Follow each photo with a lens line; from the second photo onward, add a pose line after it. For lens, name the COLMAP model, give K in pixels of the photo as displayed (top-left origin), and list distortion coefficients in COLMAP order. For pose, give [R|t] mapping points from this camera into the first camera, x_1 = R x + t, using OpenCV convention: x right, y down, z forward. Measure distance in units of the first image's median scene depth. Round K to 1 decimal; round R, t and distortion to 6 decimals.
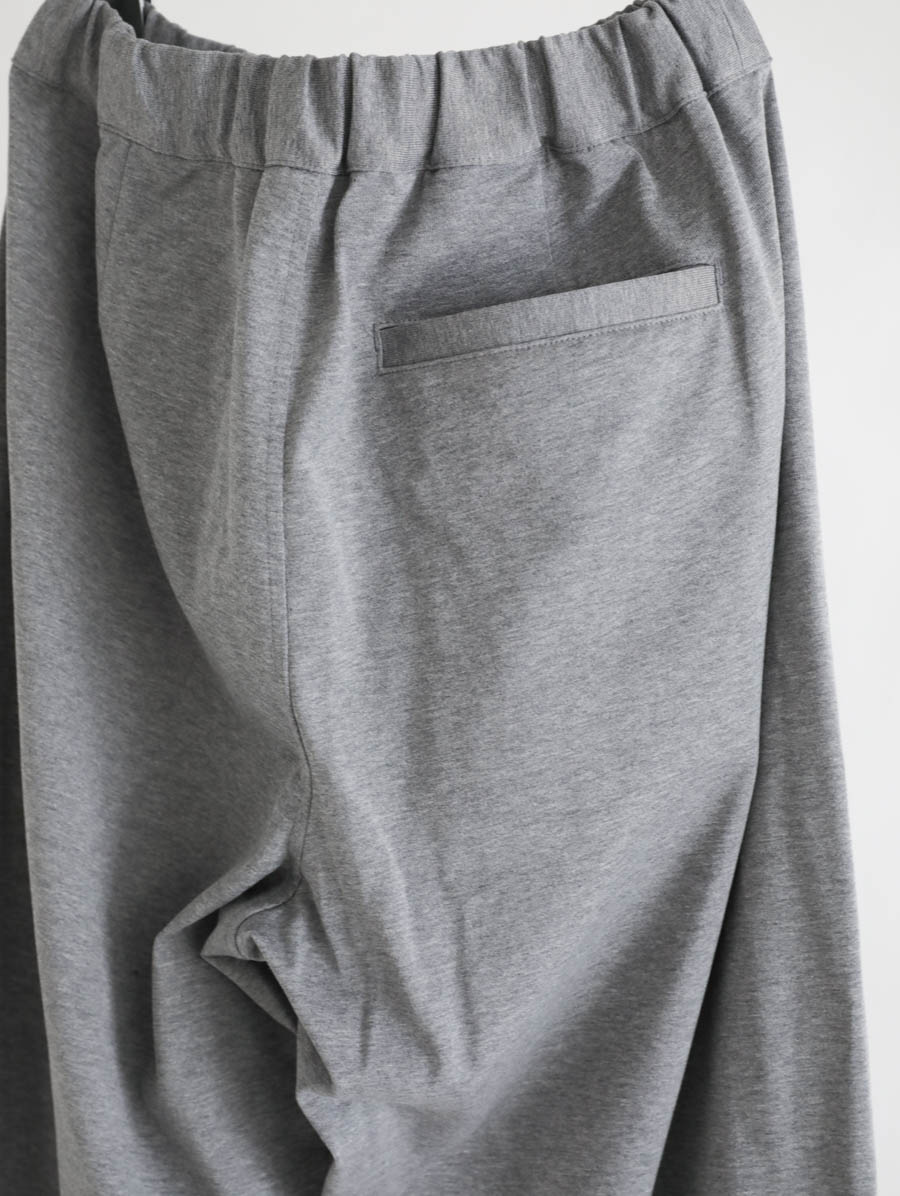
lens RADIAL K [[1688.4, 0, 453.3], [0, 1688.4, 592.4], [0, 0, 1]] dist [0.018712, 0.000000]
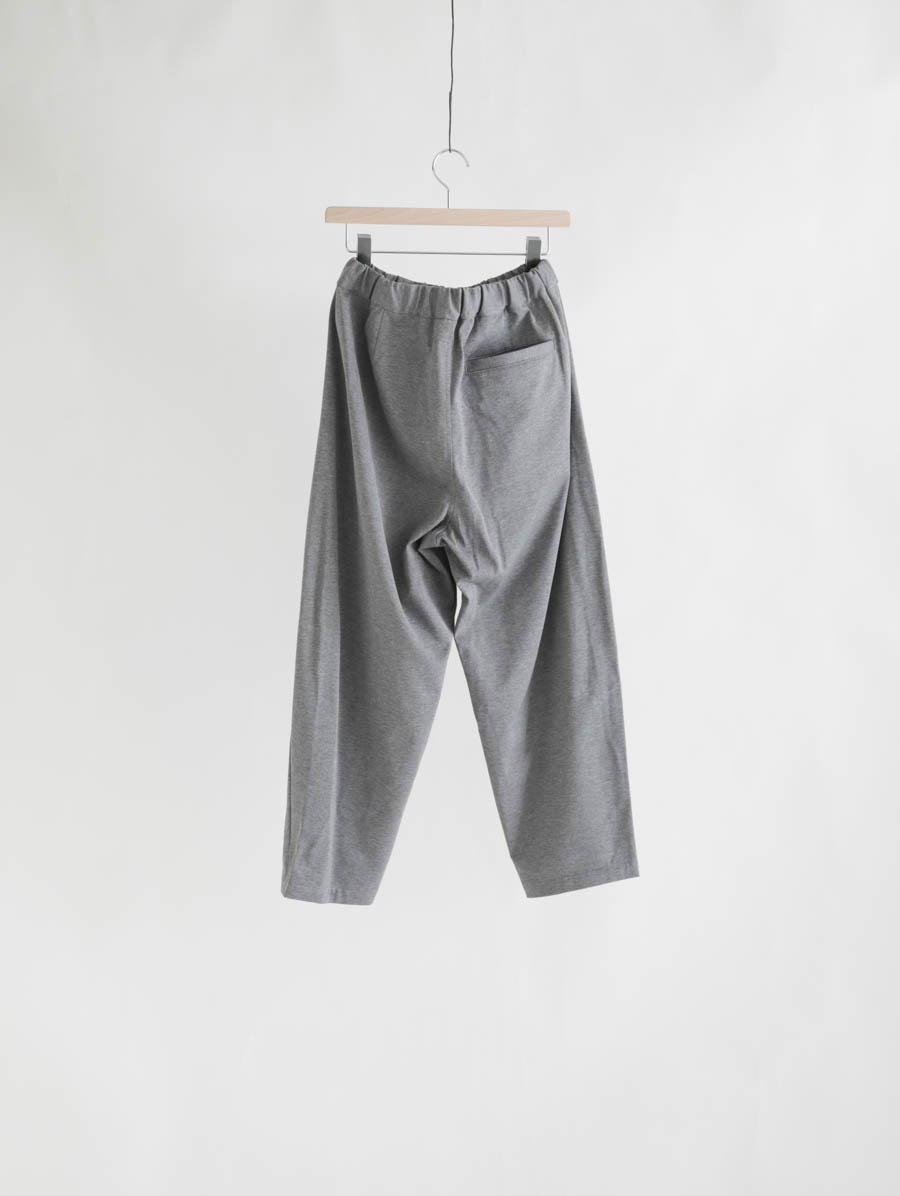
lens RADIAL K [[1688.4, 0, 448.0], [0, 1688.4, 602.1], [0, 0, 1]] dist [0.018712, 0.000000]
pose [[0.922574, -0.105599, 0.371088, -1.454655], [0.087827, 0.994044, 0.064522, 0.114871], [-0.375691, -0.026935, 0.926353, -2.294695]]
